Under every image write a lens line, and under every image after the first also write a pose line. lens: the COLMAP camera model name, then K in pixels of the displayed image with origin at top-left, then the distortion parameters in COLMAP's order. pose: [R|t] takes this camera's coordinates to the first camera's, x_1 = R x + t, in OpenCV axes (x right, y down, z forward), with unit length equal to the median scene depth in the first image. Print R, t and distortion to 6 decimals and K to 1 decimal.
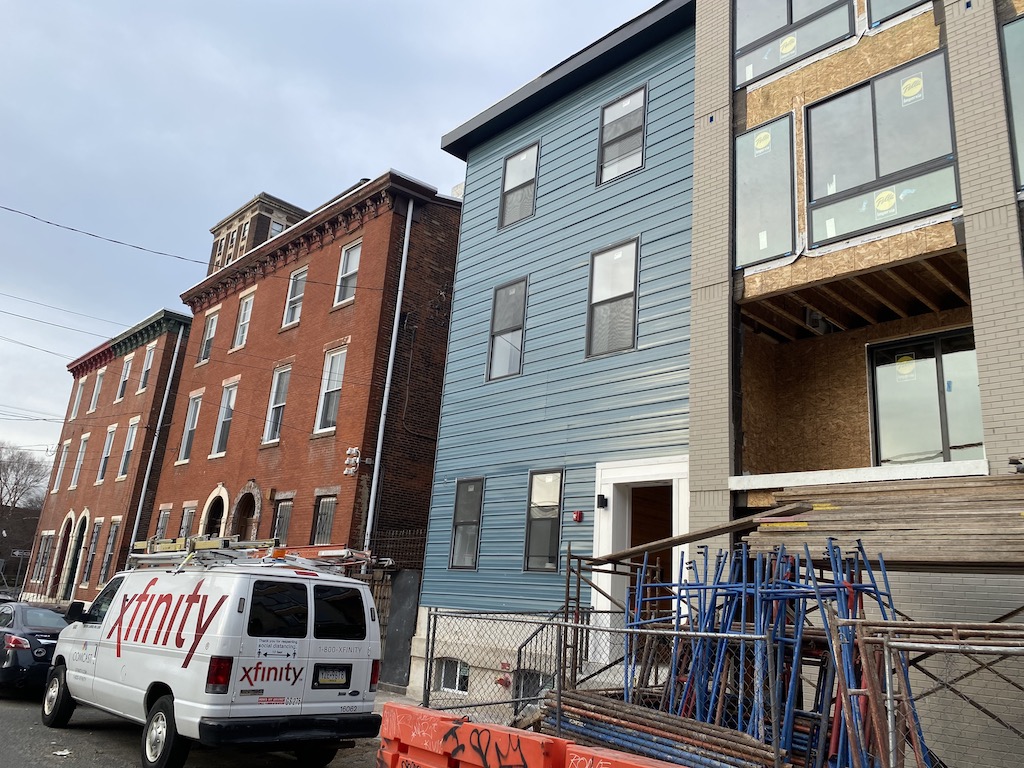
lens RADIAL K [[778.6, 0, 516.5], [0, 778.6, 378.2], [0, 0, 1]] dist [0.013387, 0.000812]
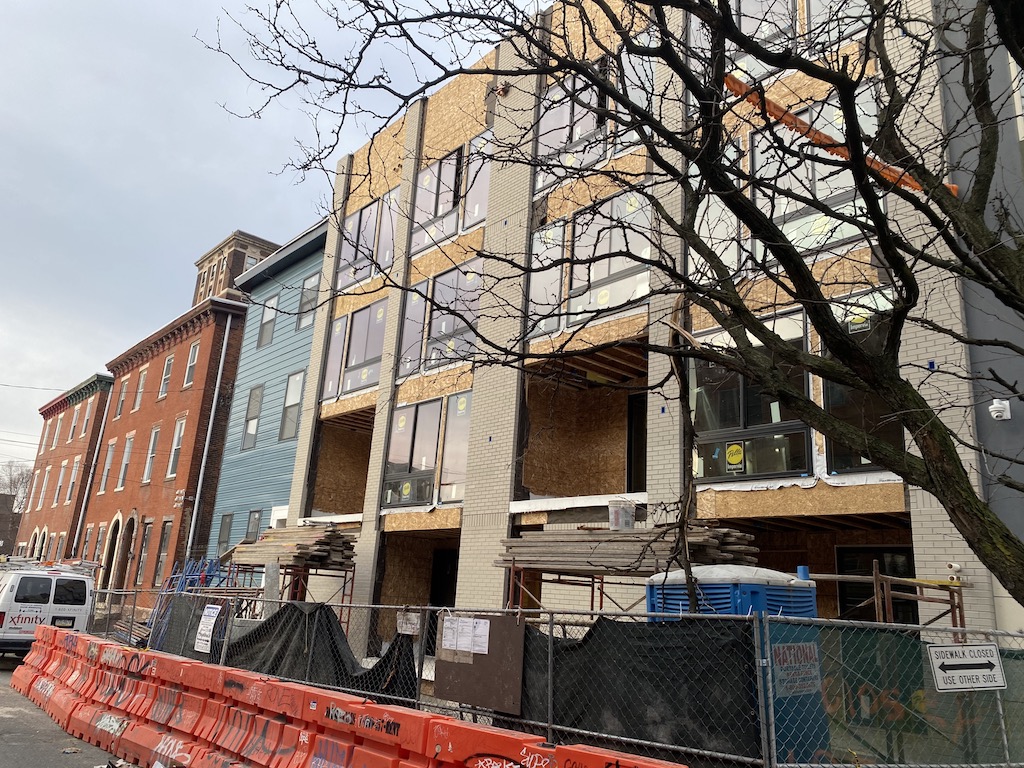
lens RADIAL K [[778.6, 0, 507.0], [0, 778.6, 391.4], [0, 0, 1]] dist [0.013387, 0.000812]
pose [[0.999113, -0.018976, -0.037601, 0.311871], [0.019634, 0.999659, 0.017217, -0.073956], [0.037261, -0.017940, 0.999145, -0.309584]]
